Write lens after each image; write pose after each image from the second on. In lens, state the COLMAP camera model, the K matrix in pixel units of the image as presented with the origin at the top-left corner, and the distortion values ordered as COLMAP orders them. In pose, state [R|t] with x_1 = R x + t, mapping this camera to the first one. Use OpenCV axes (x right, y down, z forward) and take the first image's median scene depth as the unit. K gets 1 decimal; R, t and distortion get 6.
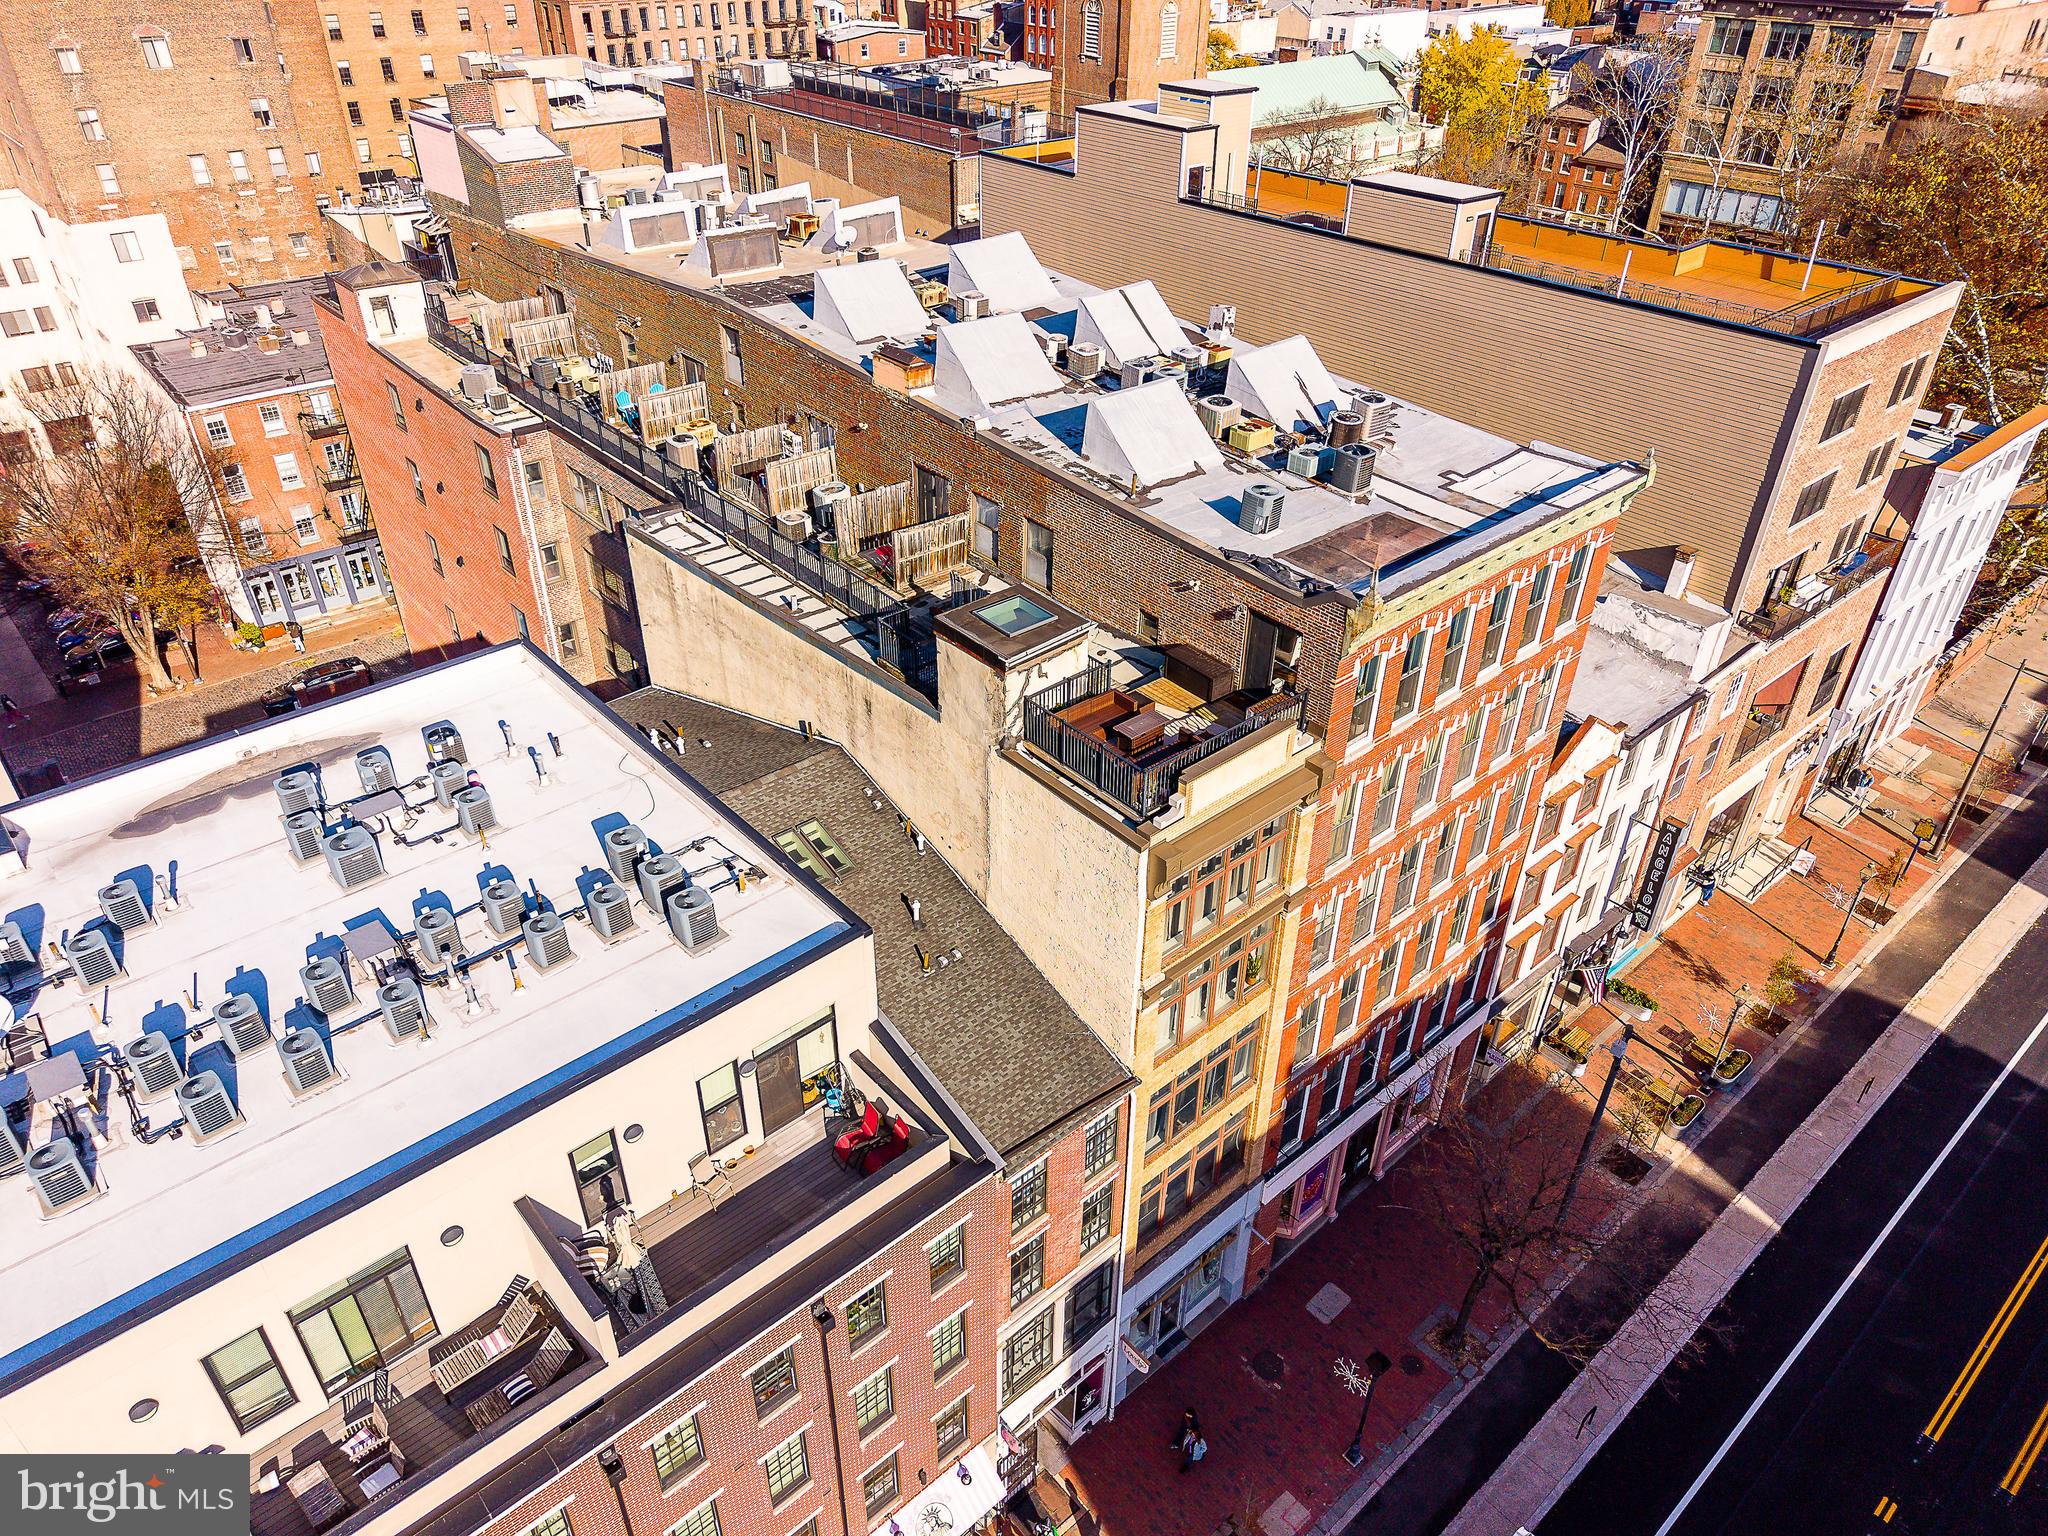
lens RADIAL K [[1369.0, 0, 1021.6], [0, 1369.0, 767.7], [0, 0, 1]] dist [0.024695, -0.008846]
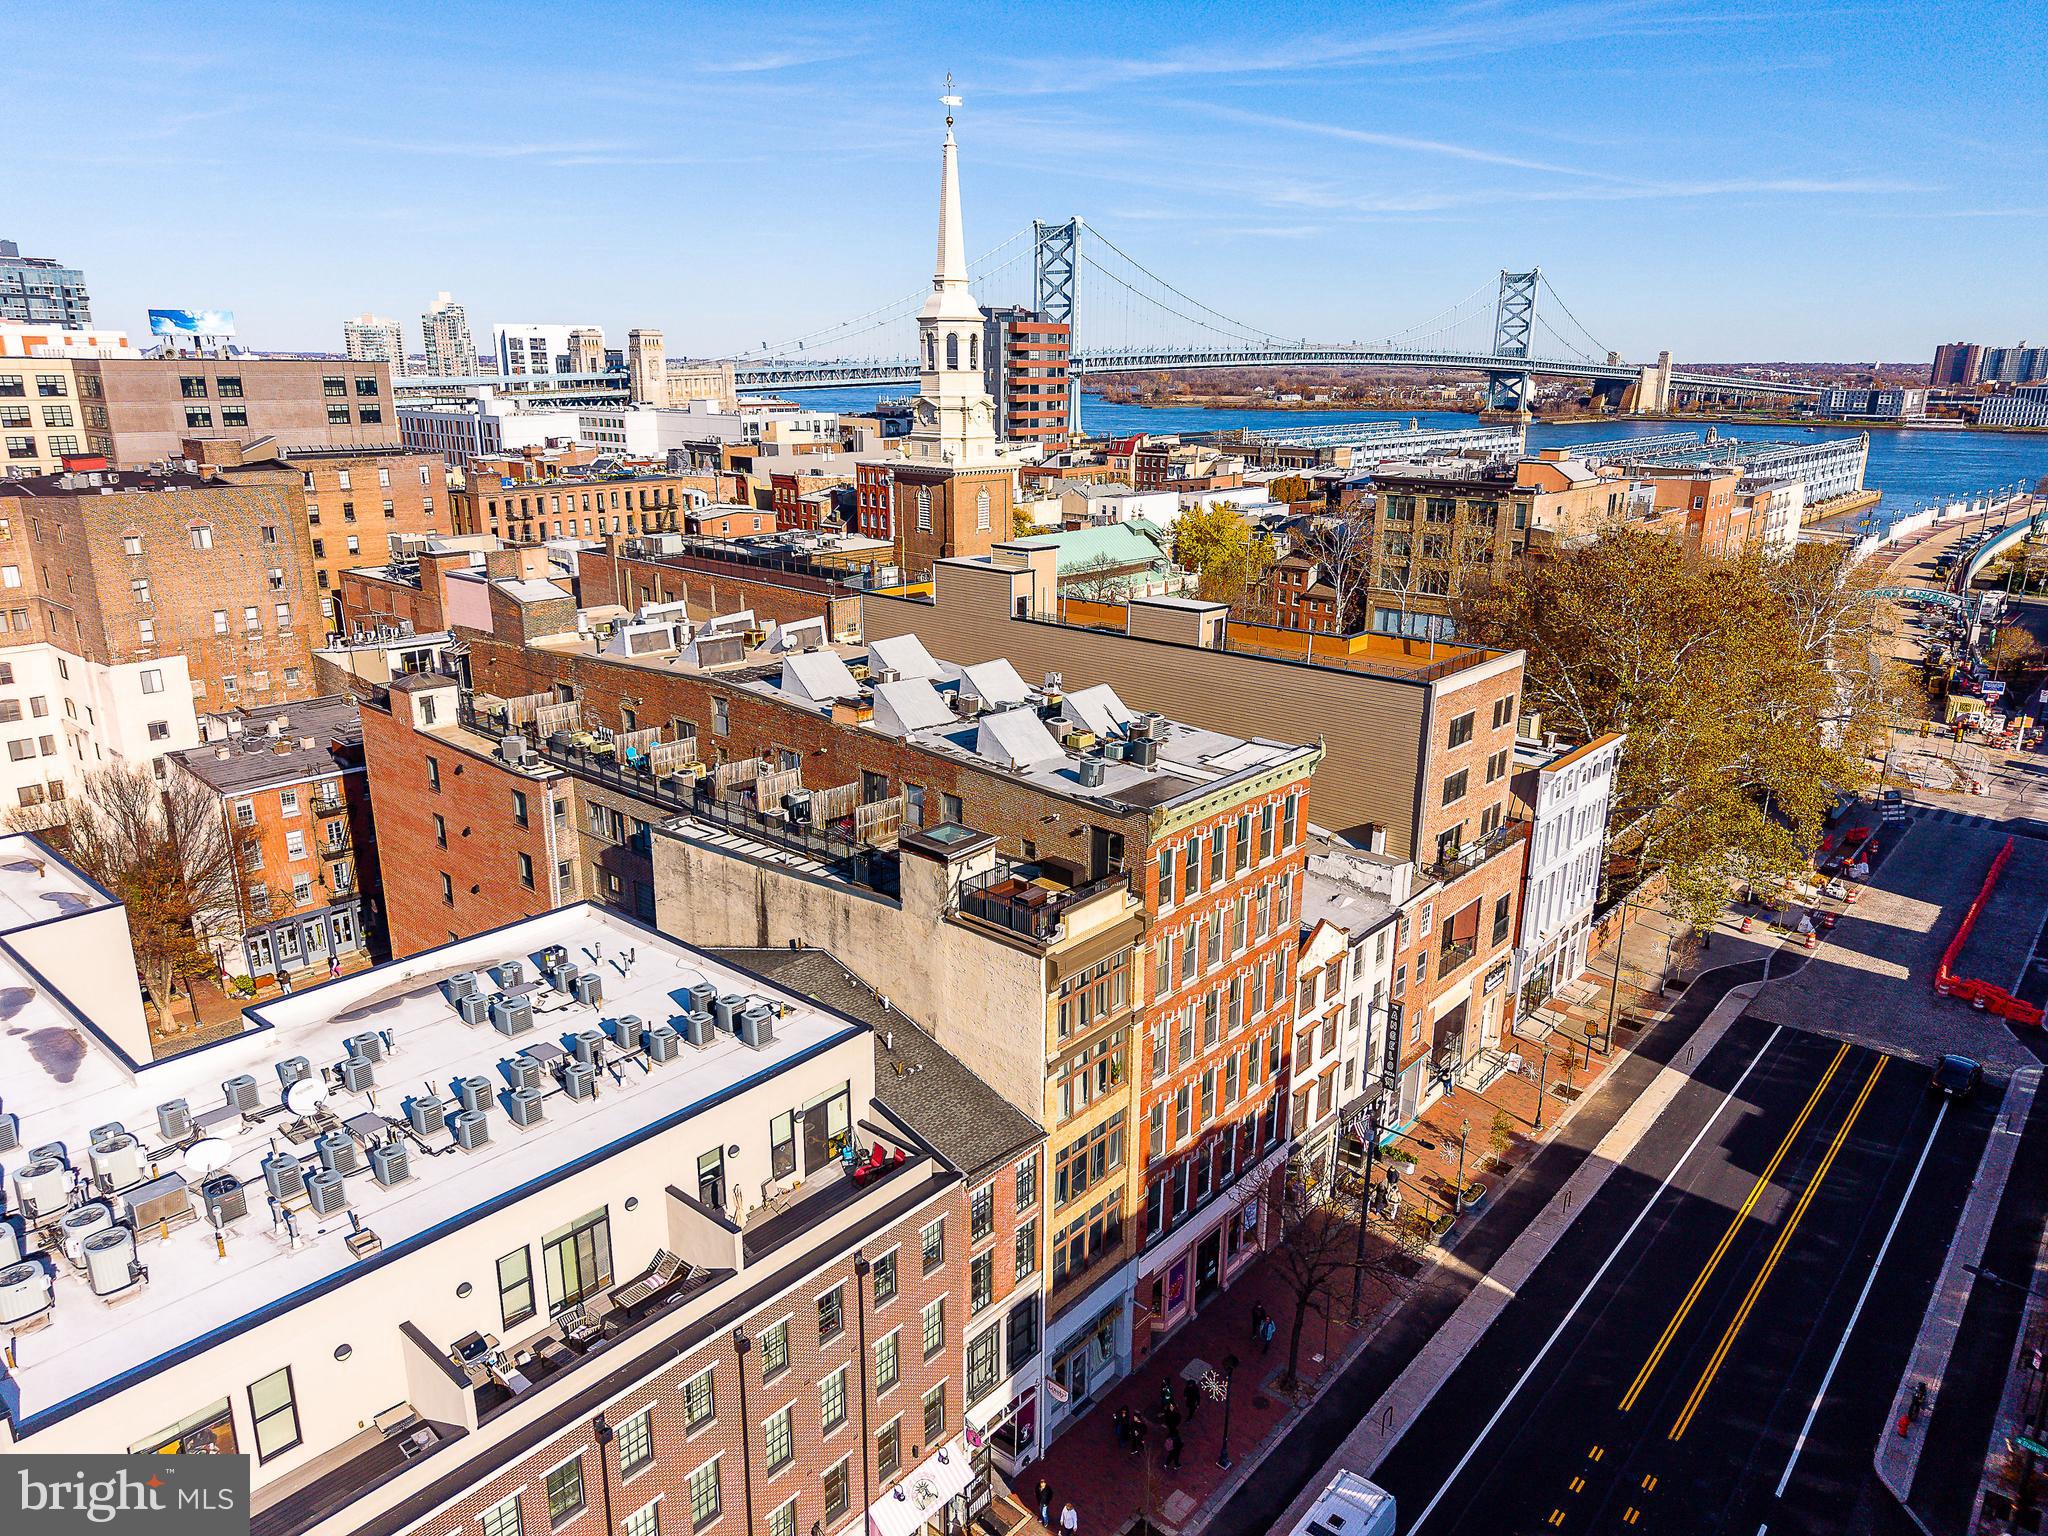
lens RADIAL K [[1370.4, 0, 1024.0], [0, 1370.4, 768.0], [0, 0, 1]] dist [0.067312, -0.099478]
pose [[0.990472, -0.039518, 0.131923, -0.086599], [0.077242, 0.952489, -0.294615, 0.201172], [-0.114012, 0.301998, 0.946466, -0.384560]]
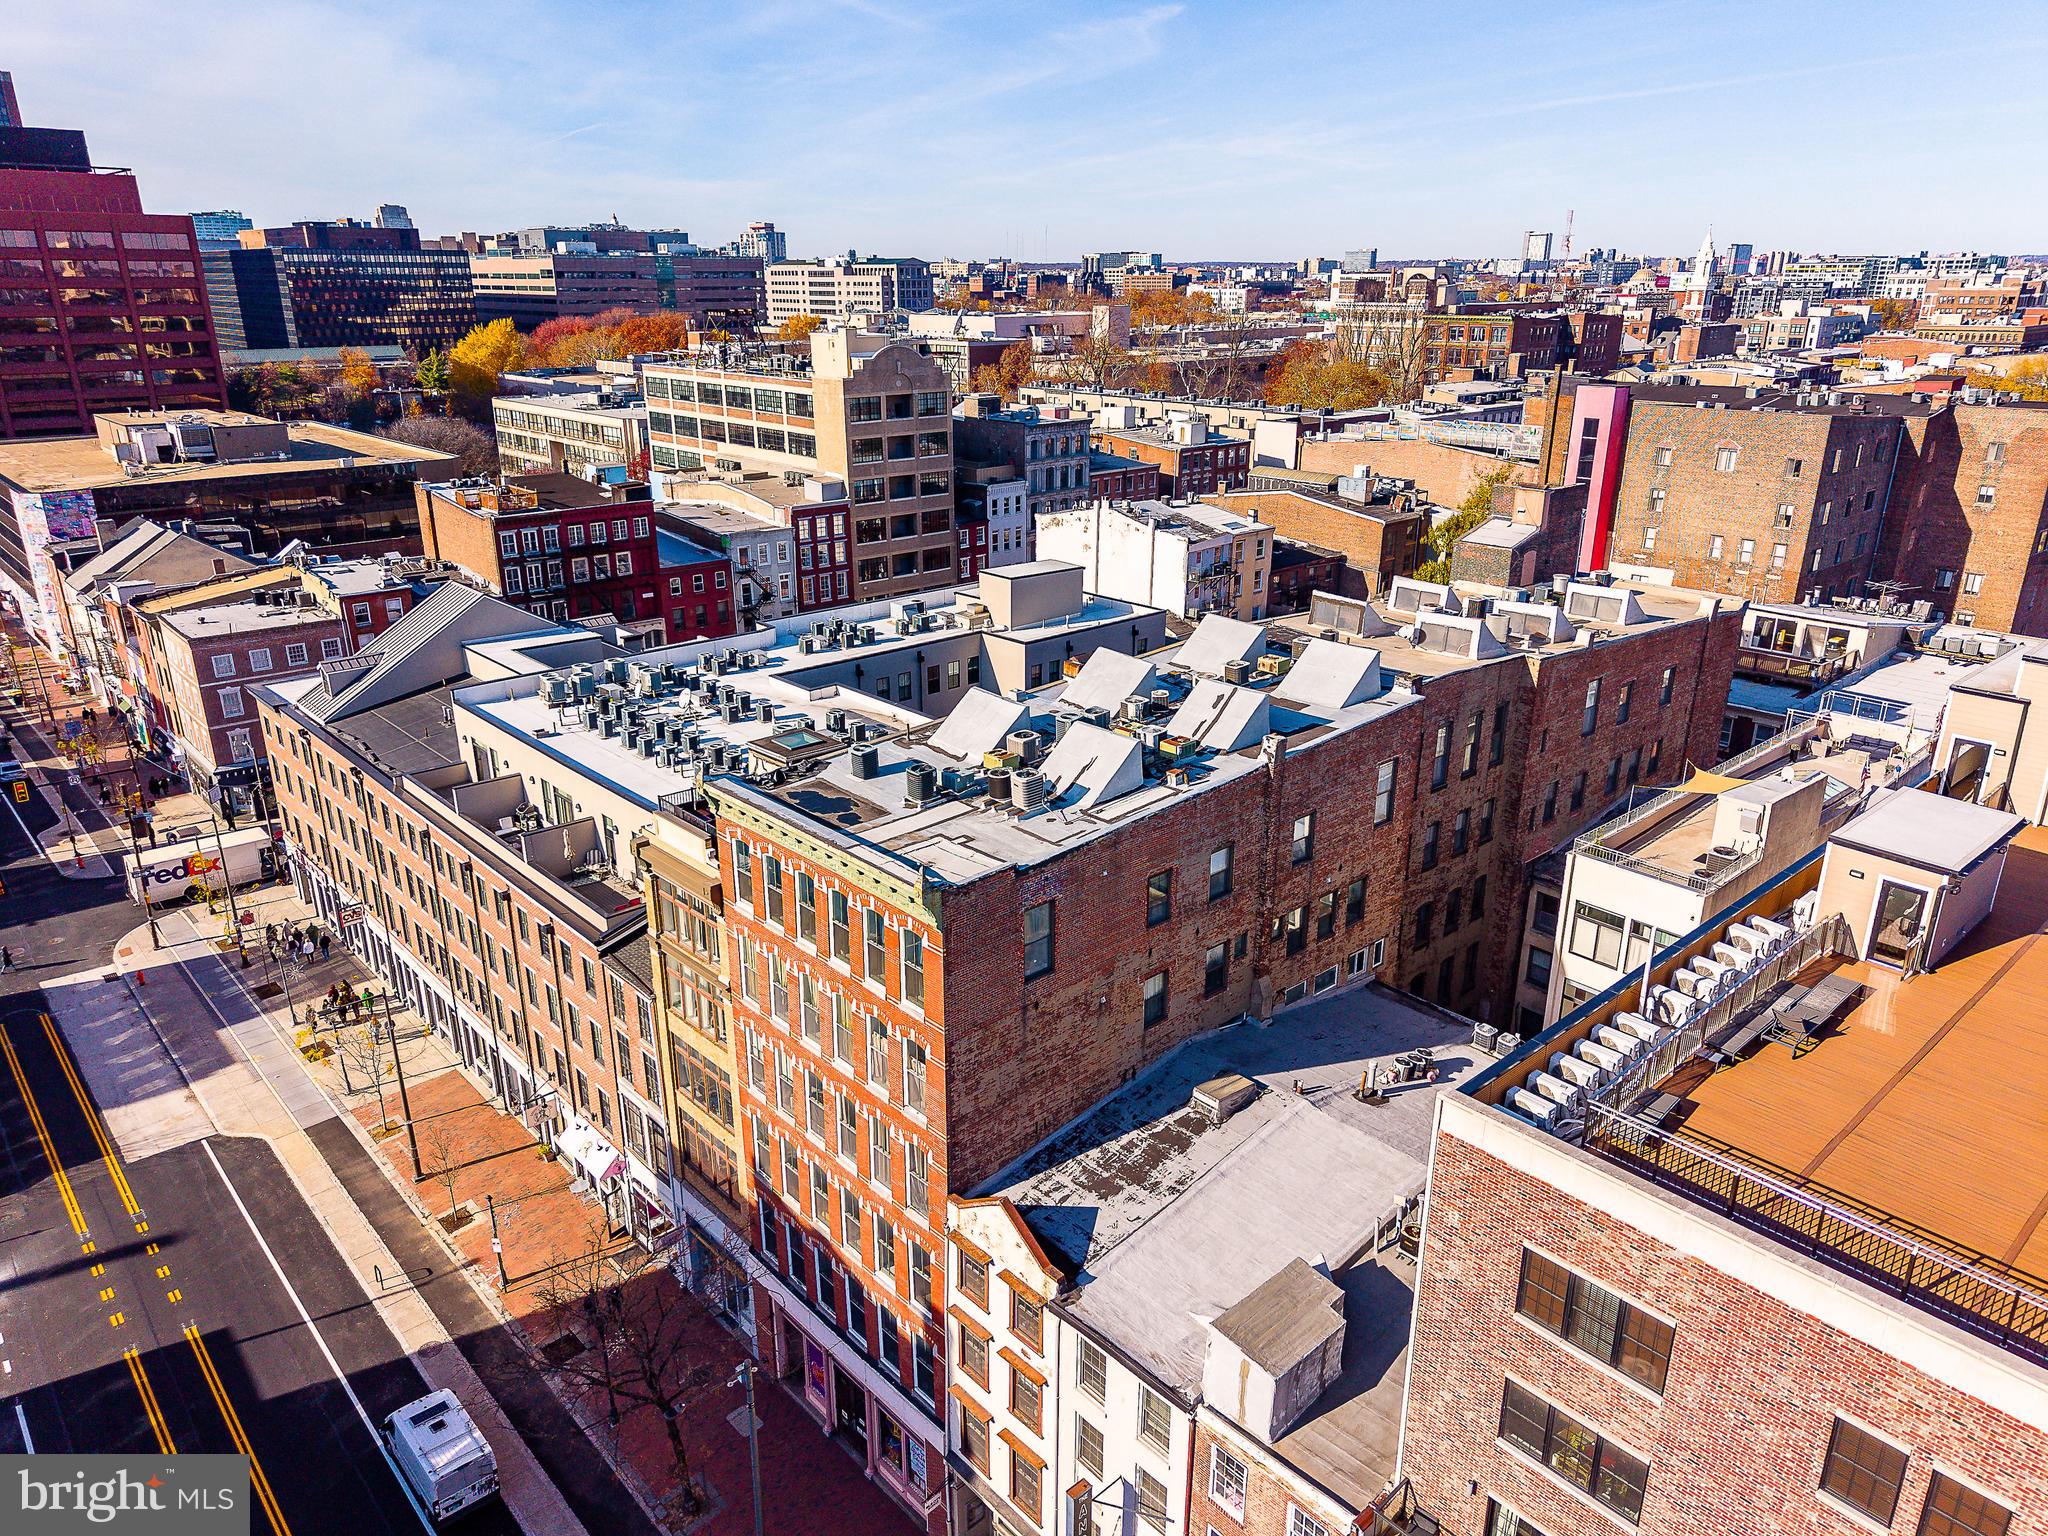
lens RADIAL K [[1347.1, 0, 1104.0], [0, 1347.1, 762.7], [0, 0, 1]] dist [0.014990, -0.006489]
pose [[0.058898, 0.335069, -0.940351, 1.041982], [-0.566210, 0.787017, 0.244968, -0.464796], [0.822154, 0.518008, 0.236073, 0.629968]]
